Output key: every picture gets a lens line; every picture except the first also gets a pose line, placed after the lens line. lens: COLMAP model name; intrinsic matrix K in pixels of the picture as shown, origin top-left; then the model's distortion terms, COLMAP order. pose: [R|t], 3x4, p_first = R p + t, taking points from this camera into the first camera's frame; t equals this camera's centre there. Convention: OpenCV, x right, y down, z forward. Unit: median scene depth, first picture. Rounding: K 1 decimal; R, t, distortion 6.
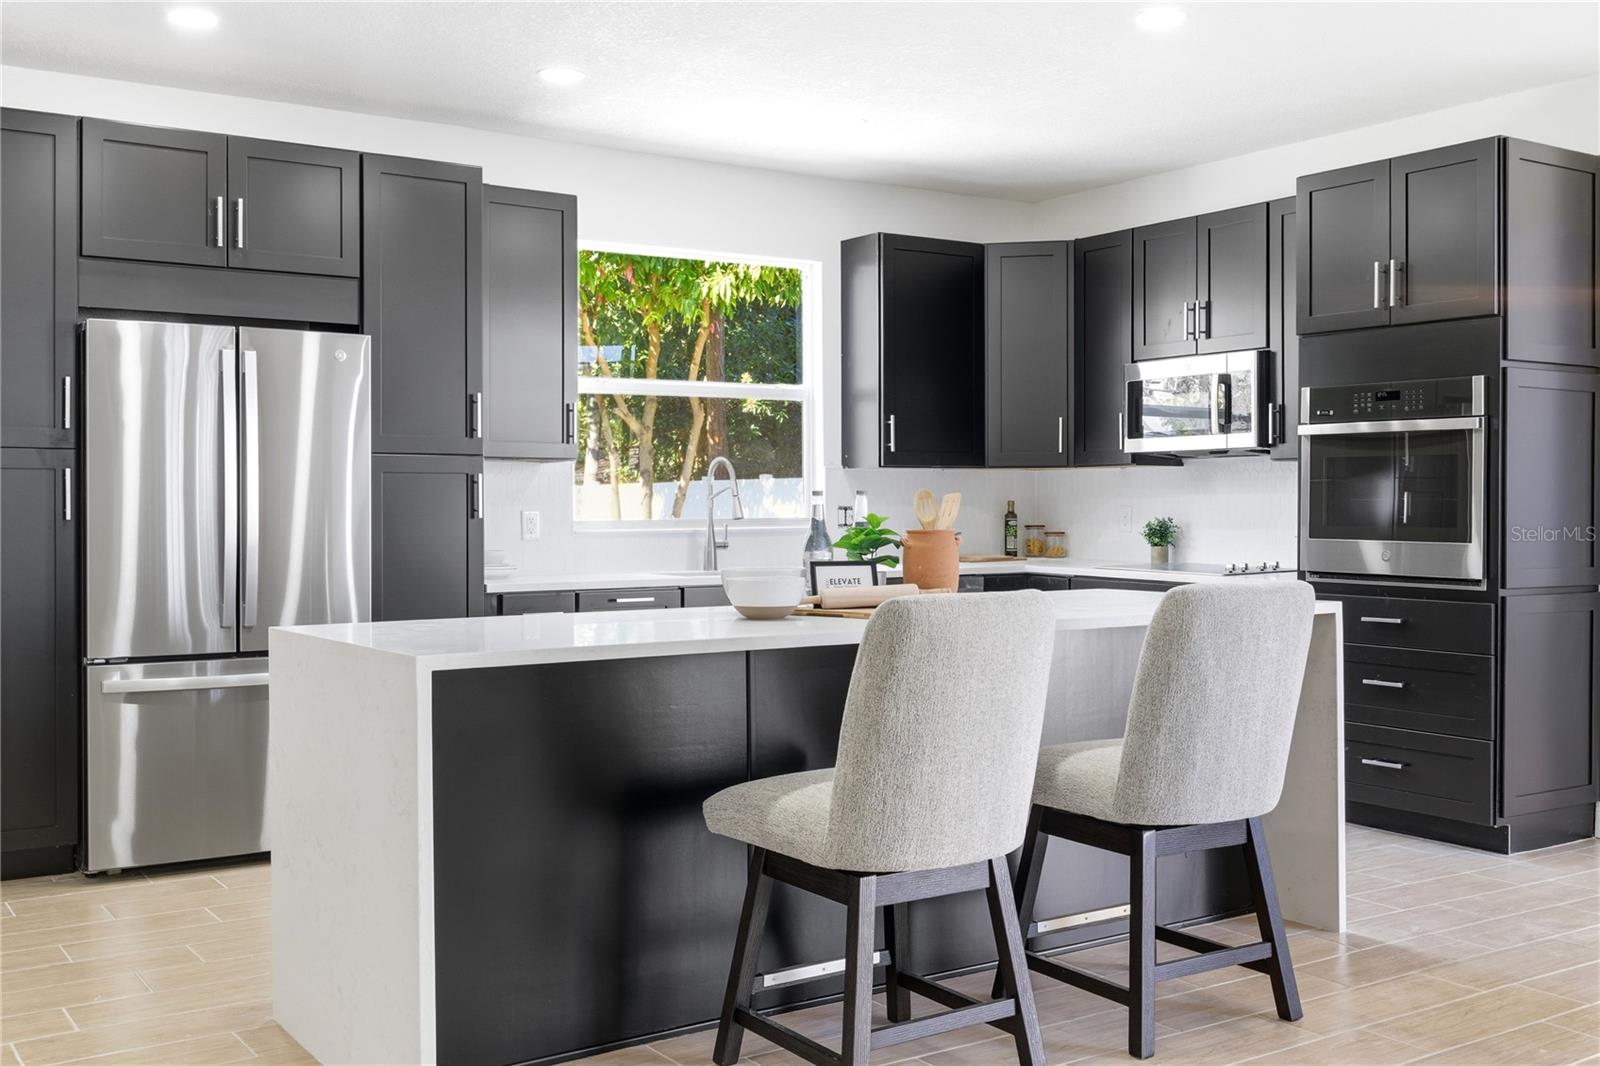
lens RADIAL K [[1622.9, 0, 800.2], [0, 1622.9, 508.7], [0, 0, 1]] dist [0.006714, -0.015181]
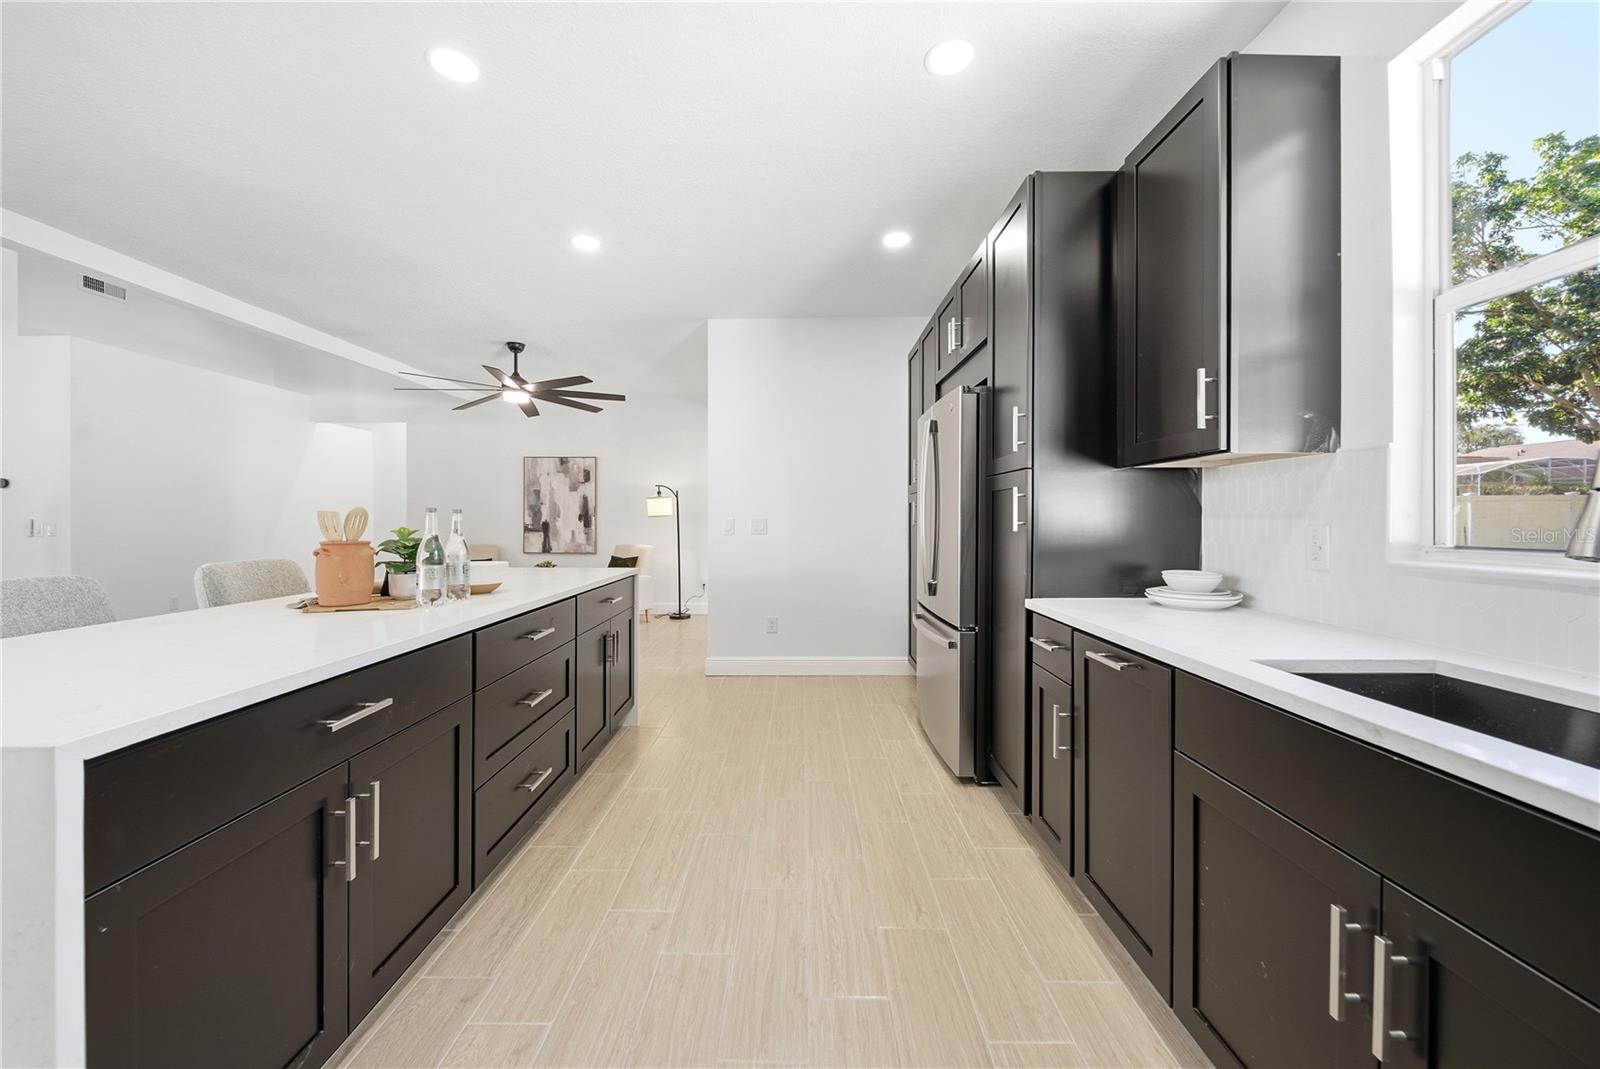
lens RADIAL K [[577.4, 0, 794.2], [0, 577.4, 521.9], [0, 0, 1]] dist [-0.001396, -0.000188]
pose [[-0.565385, 0.007744, -0.824791, 0.173932], [0.000913, 0.999961, 0.008763, -0.003059], [0.824827, 0.004201, -0.565370, 1.080890]]
